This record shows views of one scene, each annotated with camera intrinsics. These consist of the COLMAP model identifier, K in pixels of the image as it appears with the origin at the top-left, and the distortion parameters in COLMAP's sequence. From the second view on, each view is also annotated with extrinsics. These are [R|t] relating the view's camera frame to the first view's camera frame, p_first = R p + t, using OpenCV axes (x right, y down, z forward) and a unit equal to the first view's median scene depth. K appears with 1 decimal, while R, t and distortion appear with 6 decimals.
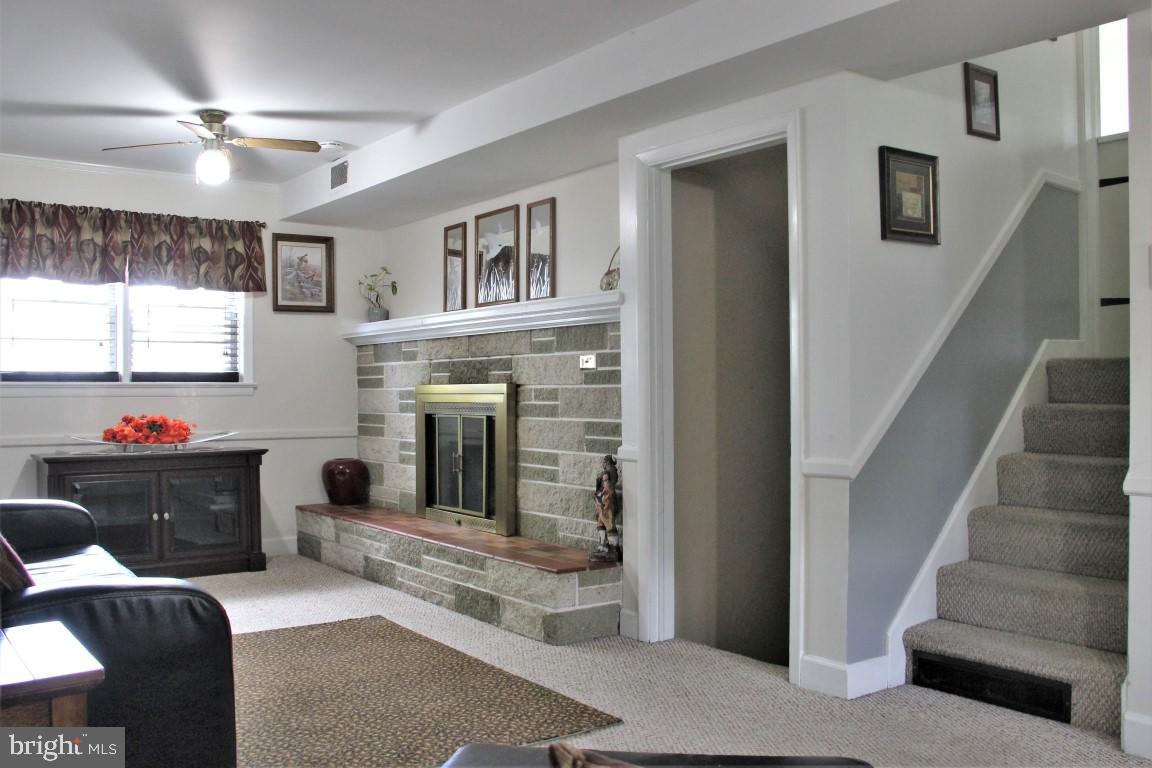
lens RADIAL K [[1050.6, 0, 576.0], [0, 1050.6, 384.0], [0, 0, 1]] dist [-0.188653, 0.167512]
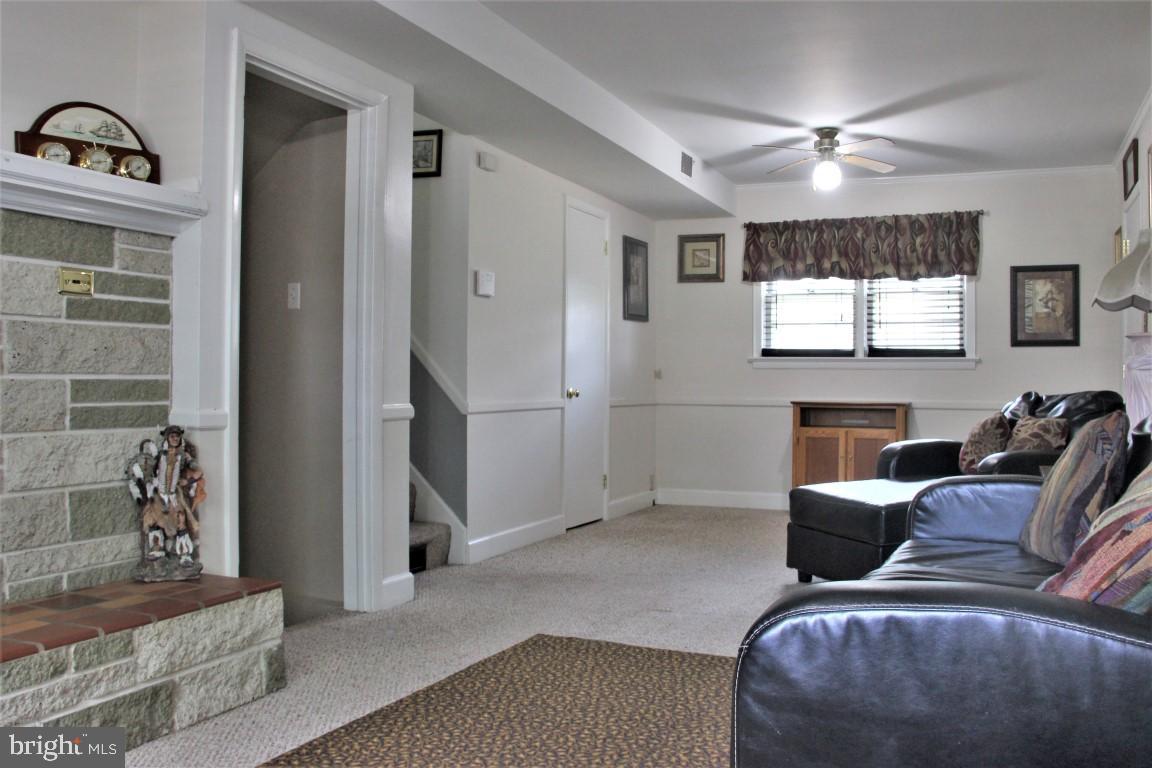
lens RADIAL K [[1050.6, 0, 576.0], [0, 1050.6, 384.0], [0, 0, 1]] dist [-0.188653, 0.167512]
pose [[-0.505249, -0.009323, 0.862923, -1.266560], [-0.017144, 0.999853, 0.000765, 0.064380], [-0.862803, -0.014408, -0.505335, 2.054277]]
